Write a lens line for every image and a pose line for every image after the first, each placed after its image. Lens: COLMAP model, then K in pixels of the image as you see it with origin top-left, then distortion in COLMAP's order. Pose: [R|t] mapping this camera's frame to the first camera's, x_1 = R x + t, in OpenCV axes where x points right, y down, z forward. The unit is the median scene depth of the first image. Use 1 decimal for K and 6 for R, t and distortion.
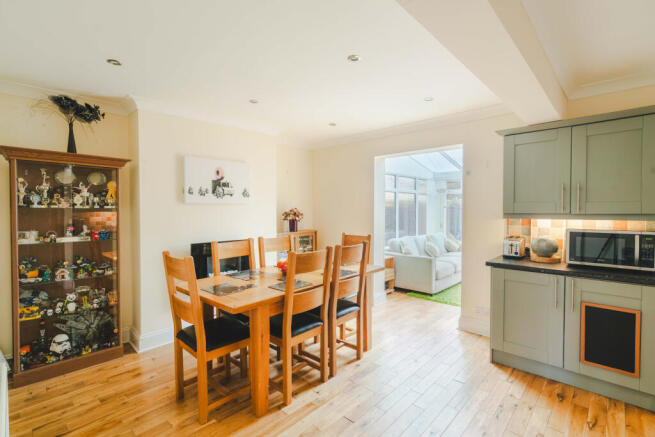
lens RADIAL K [[302.3, 0, 329.4], [0, 302.3, 217.7], [0, 0, 1]] dist [-0.006478, 0.001168]
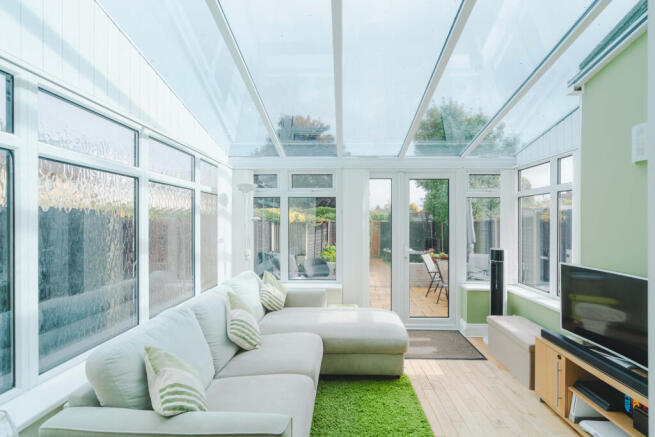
lens RADIAL K [[302.3, 0, 333.7], [0, 302.3, 221.5], [0, 0, 1]] dist [-0.006478, 0.001168]
pose [[0.739254, 0.007982, 0.673379, 0.358403], [0.013728, 0.999543, -0.026918, -0.054239], [-0.673286, 0.029143, 0.738807, 1.400485]]
